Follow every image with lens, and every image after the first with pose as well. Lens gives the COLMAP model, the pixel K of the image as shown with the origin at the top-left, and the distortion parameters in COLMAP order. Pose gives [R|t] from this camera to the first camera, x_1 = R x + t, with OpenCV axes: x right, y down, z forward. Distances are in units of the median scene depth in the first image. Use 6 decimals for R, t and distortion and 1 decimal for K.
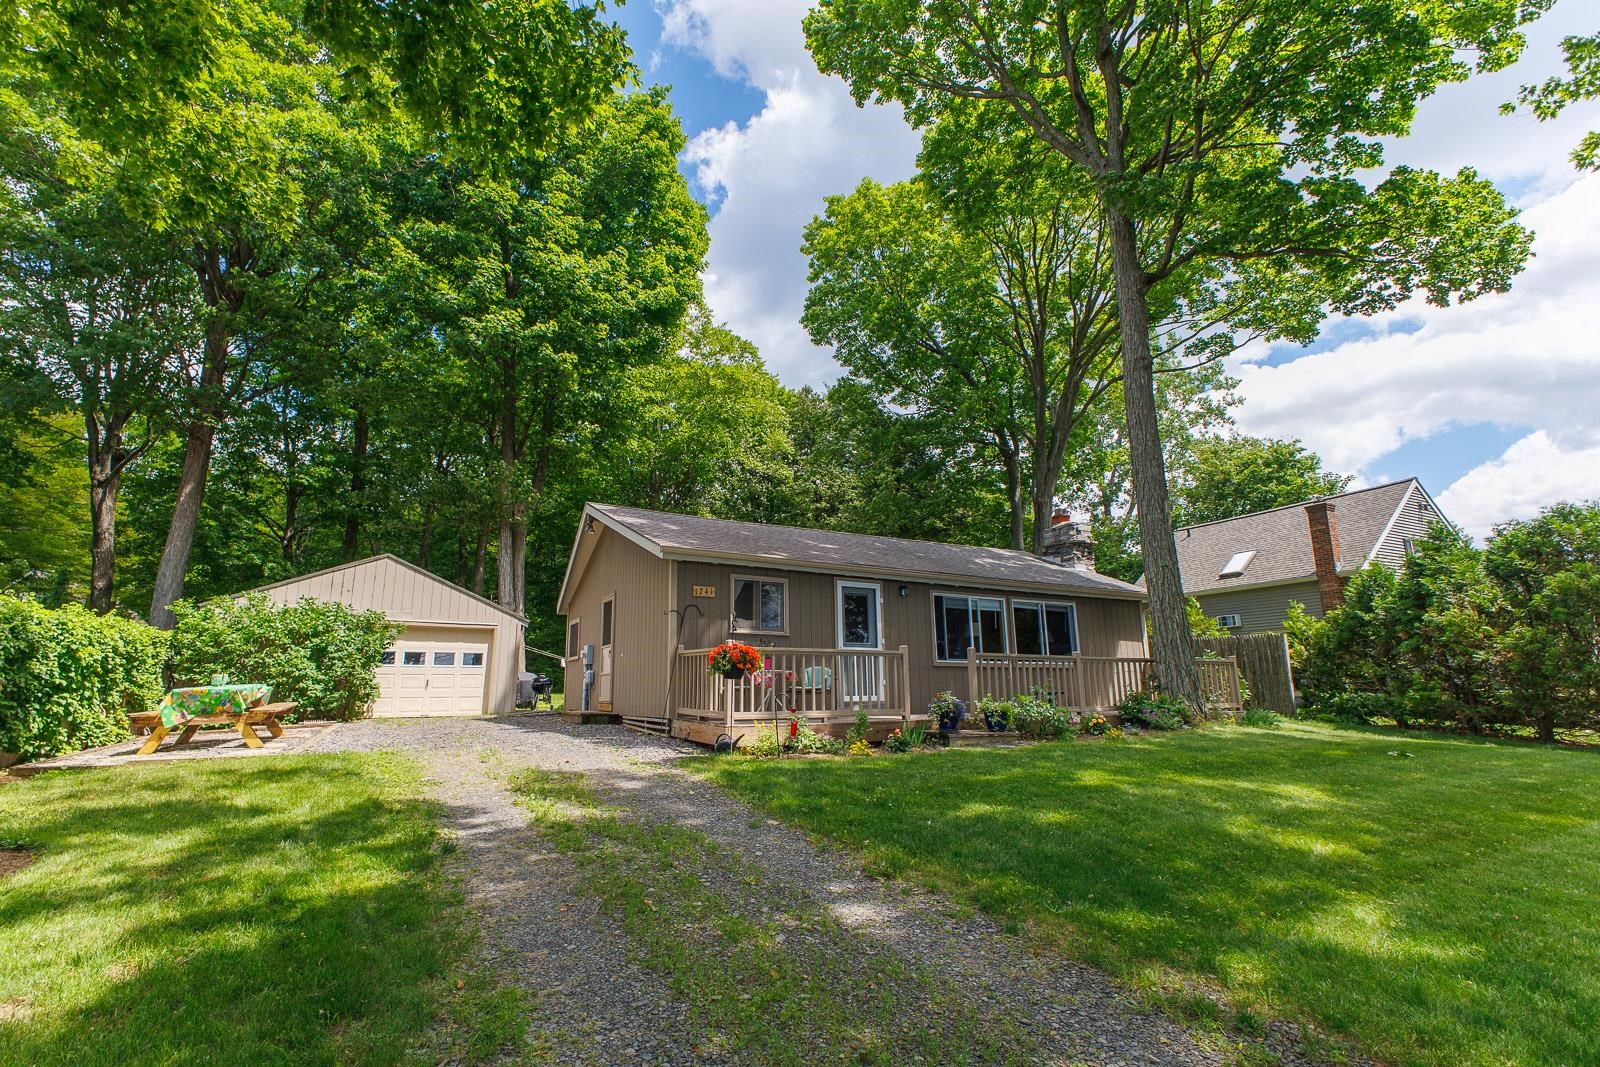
lens RADIAL K [[700.2, 0, 800.0], [0, 700.2, 533.5], [0, 0, 1]] dist [0.008626, 0.000158]
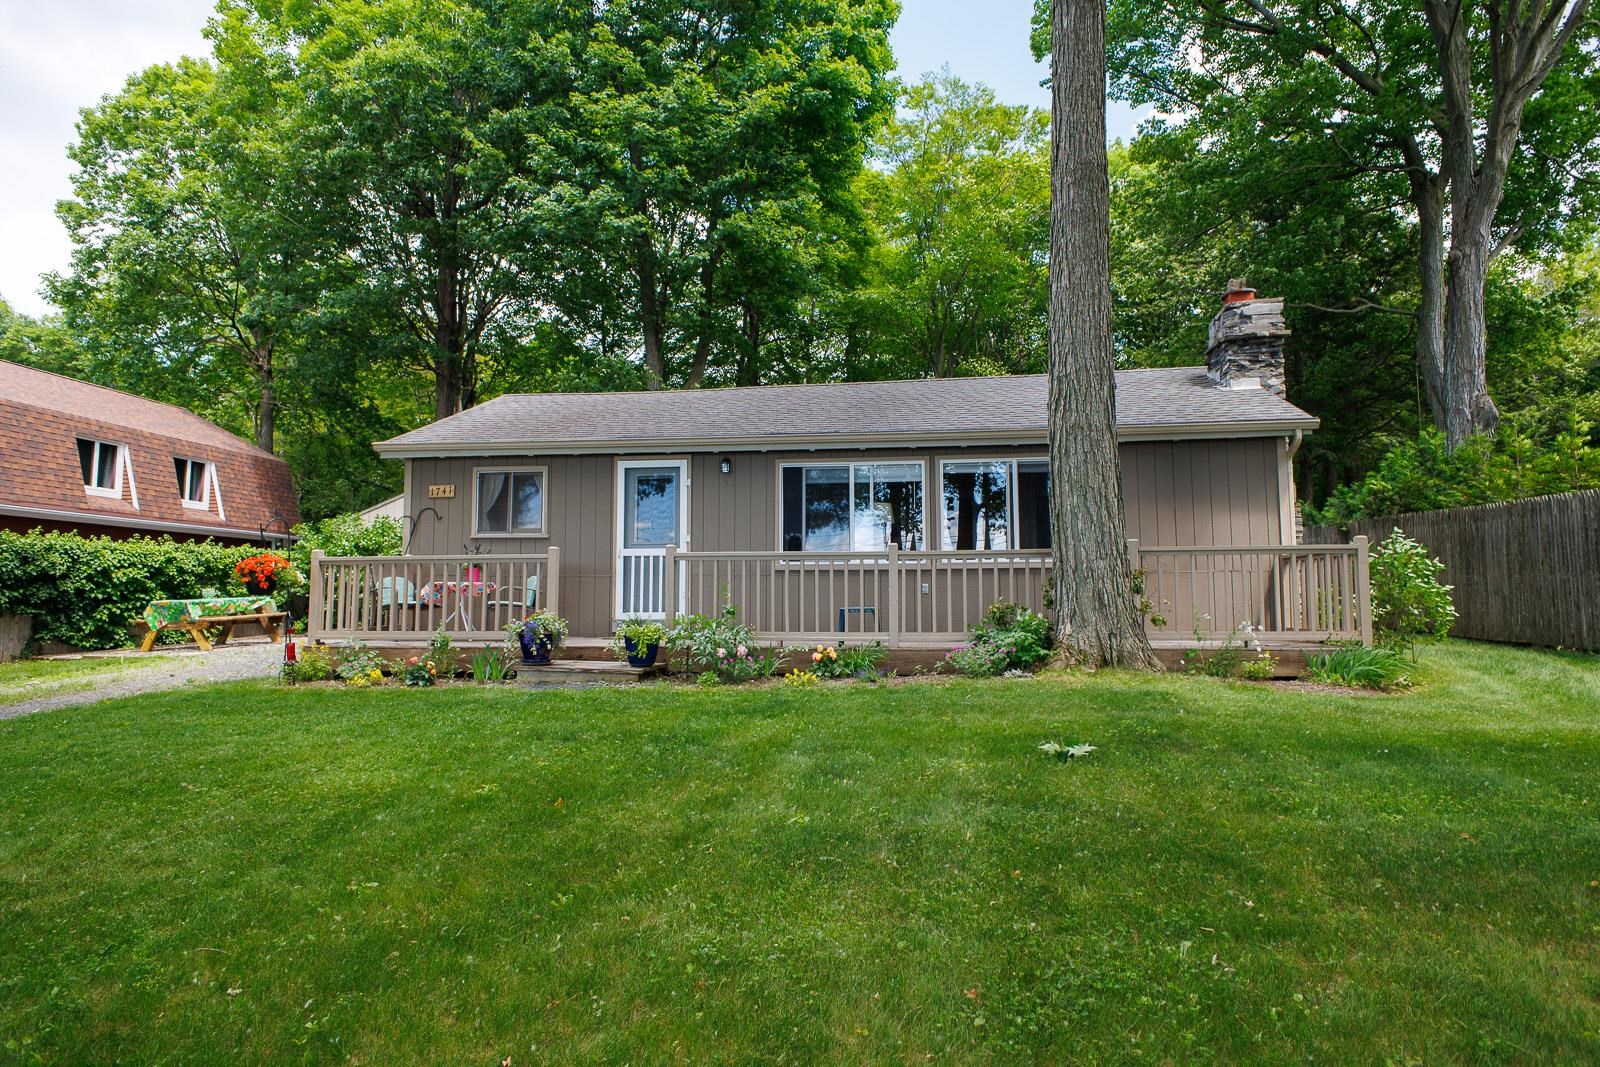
lens RADIAL K [[861.8, 0, 831.9], [0, 861.8, 534.9], [0, 0, 1]] dist [-0.002553, -0.000249]
pose [[0.812037, -0.042195, -0.582079, 0.460016], [0.128229, 0.985910, 0.107419, 0.044904], [0.569345, -0.161868, 0.806006, 0.224615]]
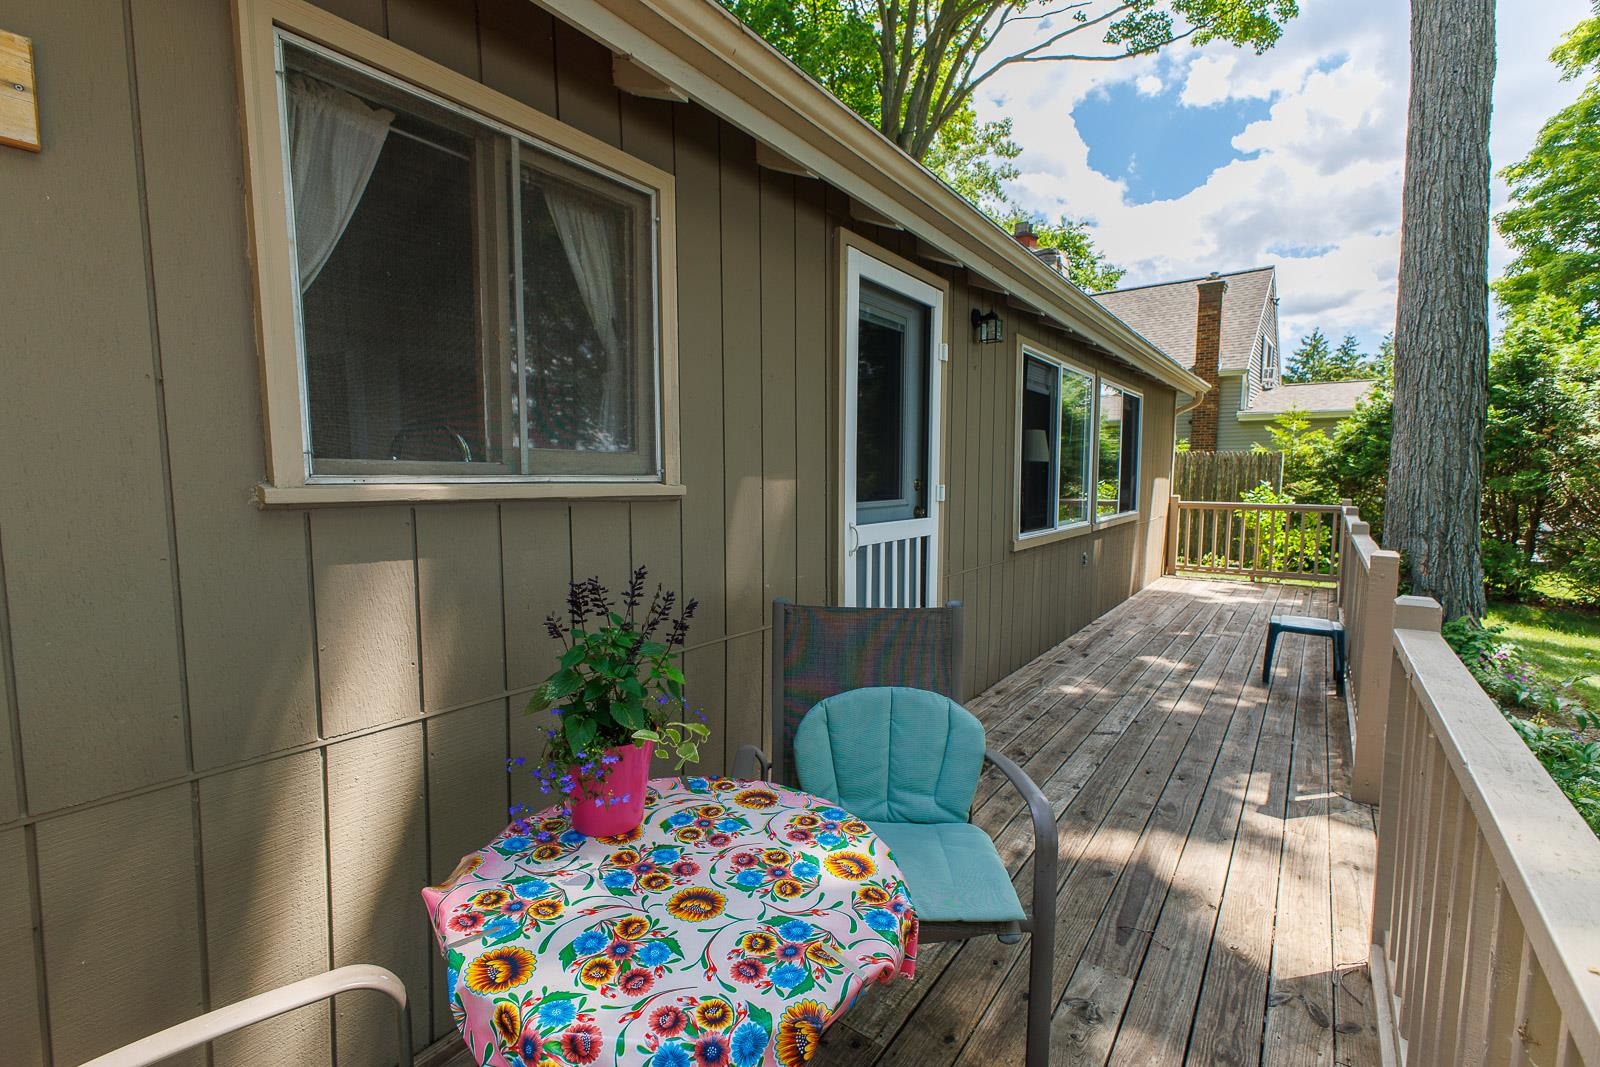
lens RADIAL K [[711.8, 0, 831.6], [0, 711.8, 537.5], [0, 0, 1]] dist [0.001506, 0.000508]
pose [[0.894560, -0.031991, 0.445802, -0.036038], [-0.109225, 0.951545, 0.287458, 0.054716], [-0.433397, -0.305841, 0.847720, 0.460965]]
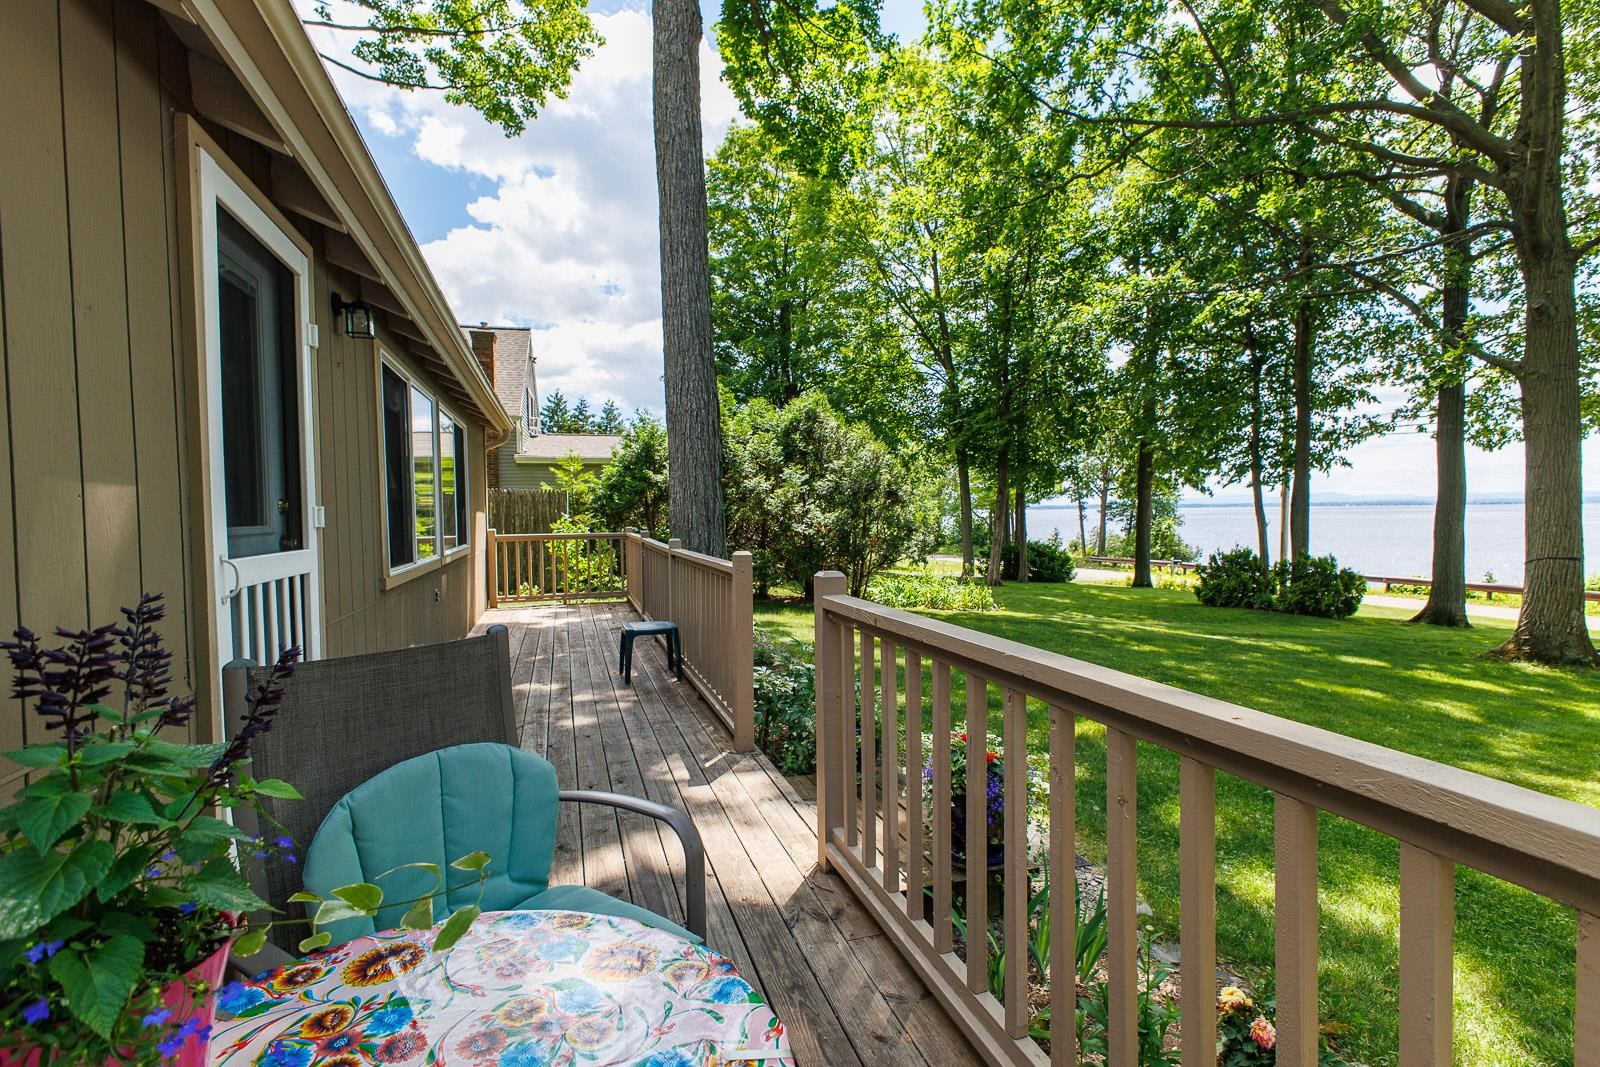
lens RADIAL K [[700.2, 0, 800.0], [0, 700.2, 533.5], [0, 0, 1]] dist [0.008626, 0.000158]
pose [[0.173347, -0.028932, 0.984436, -0.052950], [-0.205991, 0.976395, 0.064968, 0.071165], [-0.963078, -0.214047, 0.163296, 0.499944]]
